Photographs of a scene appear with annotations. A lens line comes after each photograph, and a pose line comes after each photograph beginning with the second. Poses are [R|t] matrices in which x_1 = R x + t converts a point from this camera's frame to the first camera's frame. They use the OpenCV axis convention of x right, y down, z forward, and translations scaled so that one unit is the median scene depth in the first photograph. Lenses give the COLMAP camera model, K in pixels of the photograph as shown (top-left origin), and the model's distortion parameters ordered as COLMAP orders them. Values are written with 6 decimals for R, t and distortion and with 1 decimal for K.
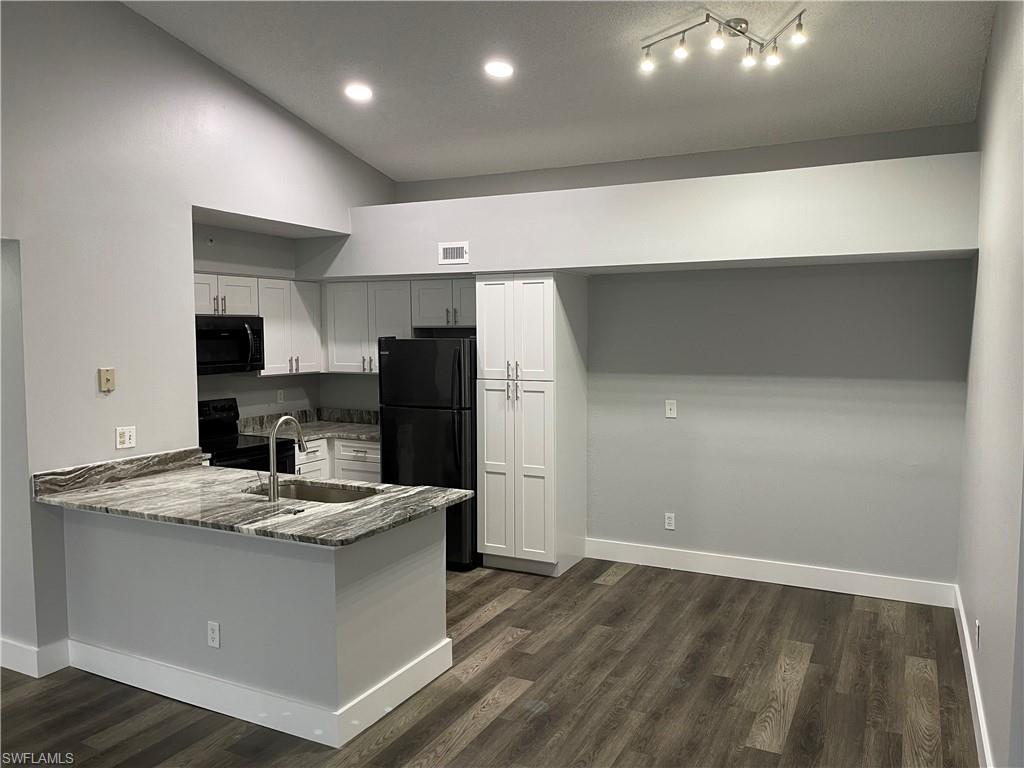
lens RADIAL K [[780.9, 0, 512.0], [0, 780.9, 382.4], [0, 0, 1]] dist [0.052888, -0.069449]
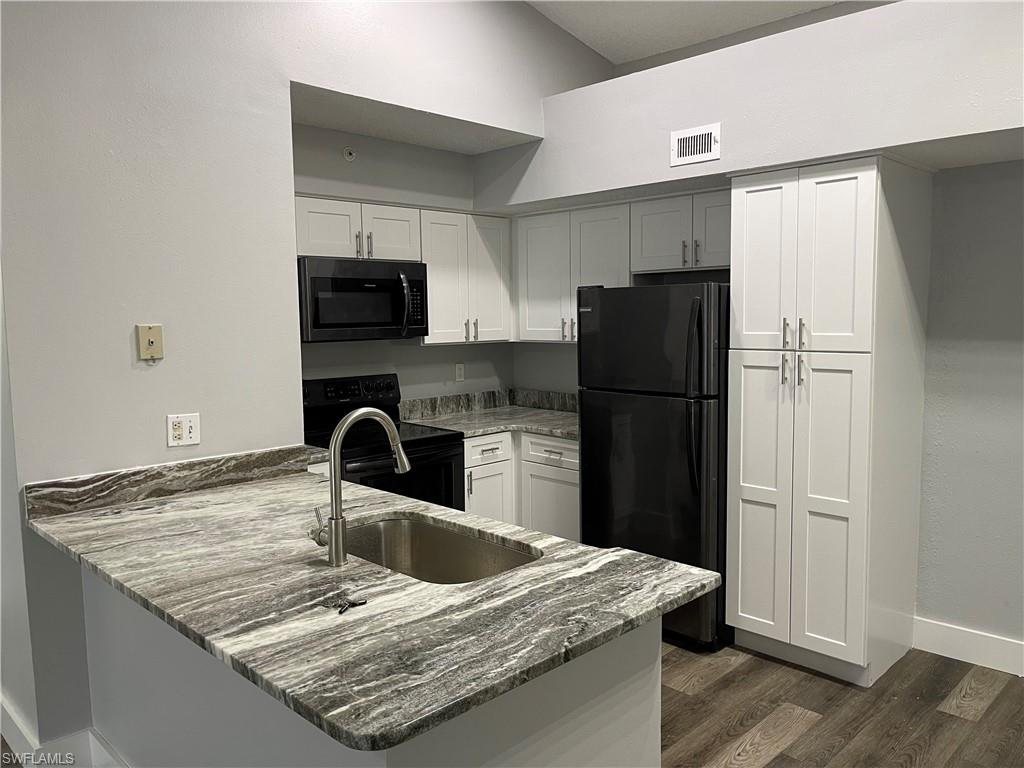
lens RADIAL K [[780.9, 0, 509.0], [0, 780.9, 382.9], [0, 0, 1]] dist [0.052888, -0.069449]
pose [[0.950312, 0.019730, -0.310674, -0.020931], [-0.010975, 0.999493, 0.029904, 0.006880], [0.311106, -0.025008, 0.950046, 0.424011]]
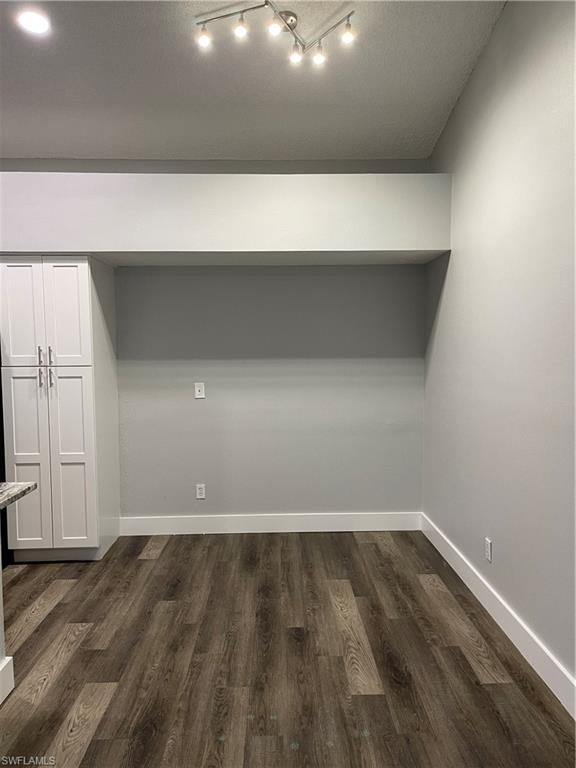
lens RADIAL K [[585.7, 0, 291.9], [0, 585.7, 387.2], [0, 0, 1]] dist [0.052888, -0.069449]
pose [[0.880519, -0.037062, 0.472560, -0.088622], [0.037568, 0.999259, 0.008368, 0.032712], [-0.472520, 0.010385, 0.881259, 0.243436]]
